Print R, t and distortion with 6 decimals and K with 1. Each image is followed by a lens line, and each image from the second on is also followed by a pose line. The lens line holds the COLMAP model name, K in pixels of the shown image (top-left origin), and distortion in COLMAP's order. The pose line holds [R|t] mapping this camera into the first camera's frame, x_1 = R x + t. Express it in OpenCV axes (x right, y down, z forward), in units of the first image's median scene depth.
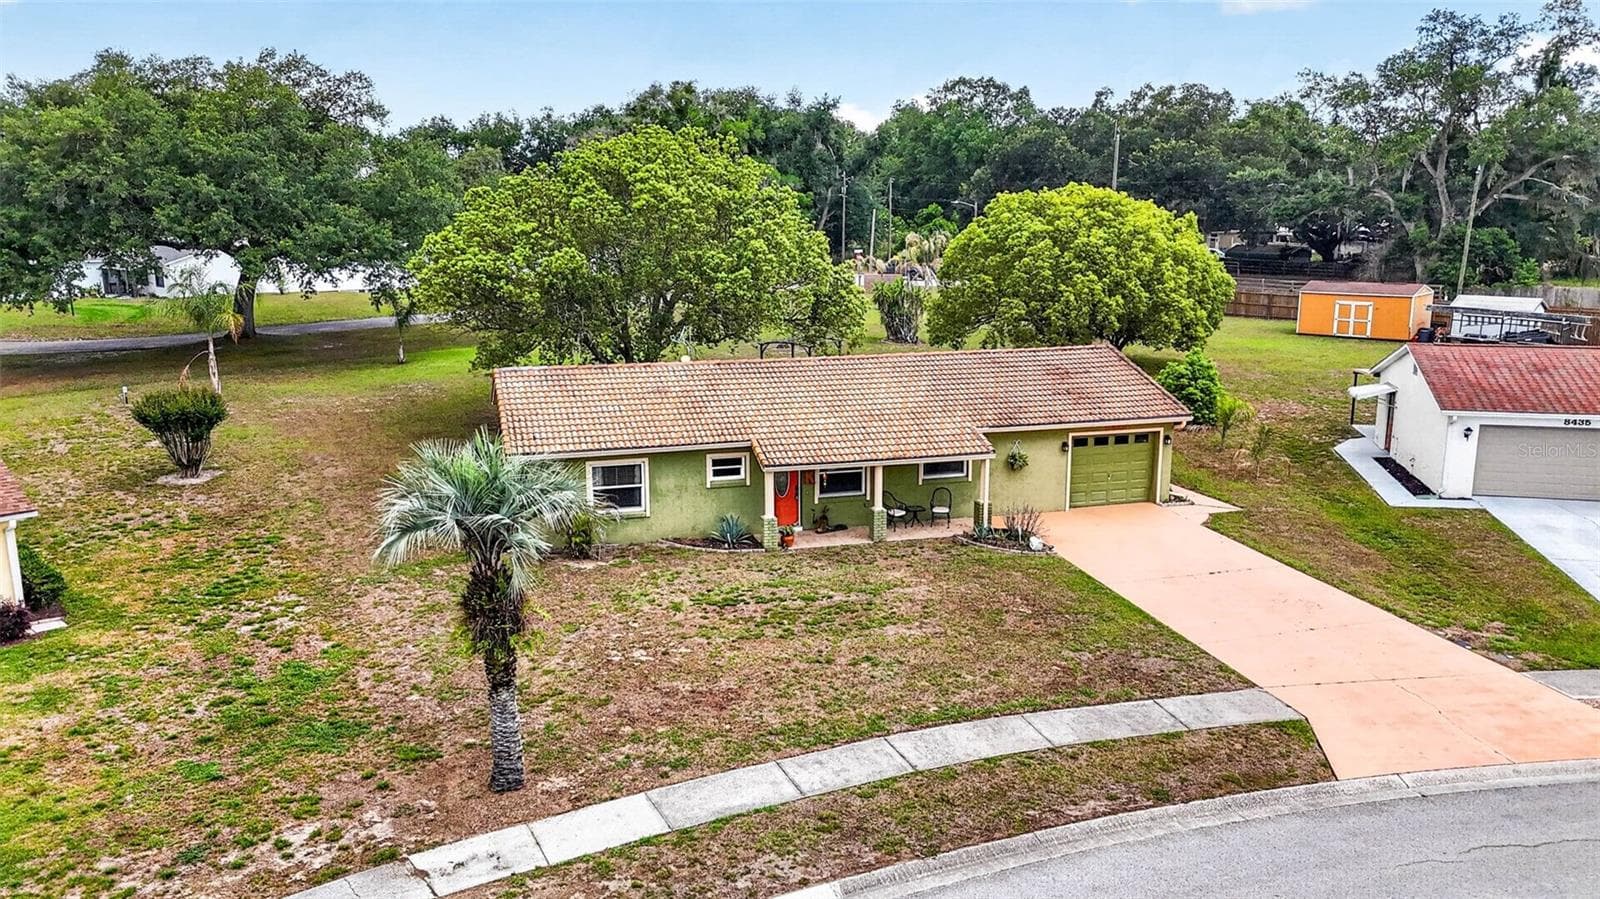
lens RADIAL K [[1145.3, 0, 788.1], [0, 1145.3, 452.7], [0, 0, 1]] dist [0.075855, -0.078197]
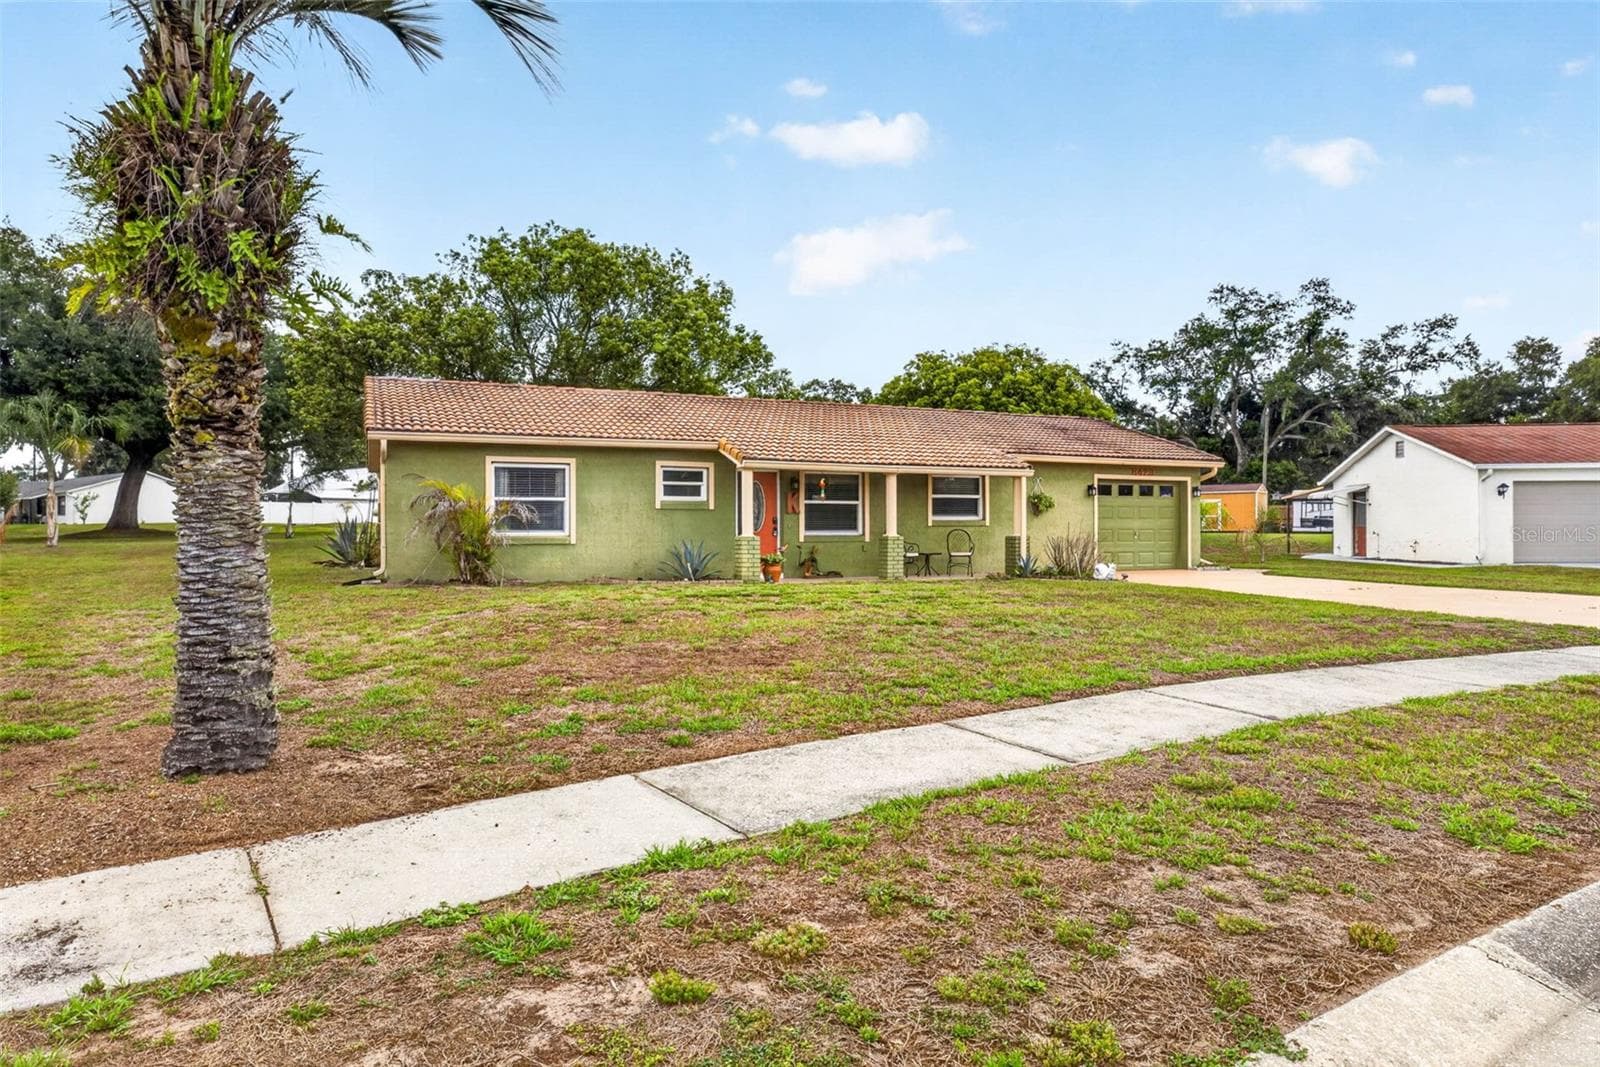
lens RADIAL K [[945.6, 0, 777.9], [0, 945.6, 529.4], [0, 0, 1]] dist [-0.002872, 0.000861]
pose [[0.992369, 0.002115, 0.123285, -0.064468], [0.022938, 0.979234, -0.201431, 0.156441], [-0.121150, 0.202722, 0.971713, 0.390418]]
